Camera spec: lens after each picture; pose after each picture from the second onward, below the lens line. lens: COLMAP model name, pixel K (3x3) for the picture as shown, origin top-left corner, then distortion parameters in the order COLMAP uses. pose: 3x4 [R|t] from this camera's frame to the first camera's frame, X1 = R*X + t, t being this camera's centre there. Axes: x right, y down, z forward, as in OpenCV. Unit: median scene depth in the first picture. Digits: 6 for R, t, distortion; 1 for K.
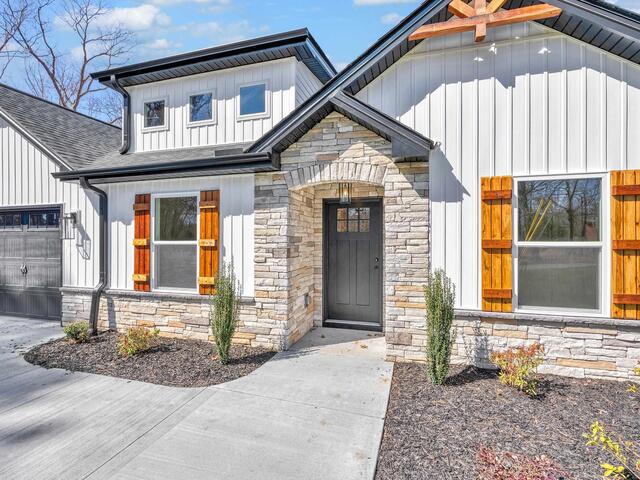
lens RADIAL K [[314.5, 0, 320.0], [0, 314.5, 240.0], [0, 0, 1]] dist [-0.002825, -0.000390]
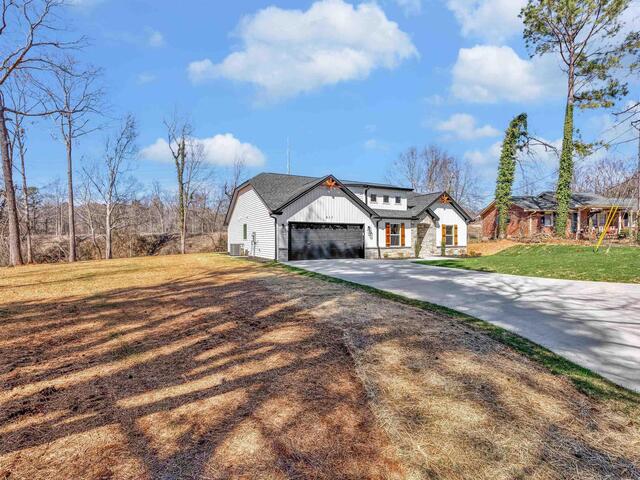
lens RADIAL K [[314.5, 0, 320.0], [0, 314.5, 240.0], [0, 0, 1]] dist [-0.002825, -0.000390]
pose [[0.728819, -0.002483, 0.684702, -4.206386], [-0.000409, 0.999992, 0.004062, 0.064987], [-0.684706, -0.003241, 0.728812, -1.427271]]
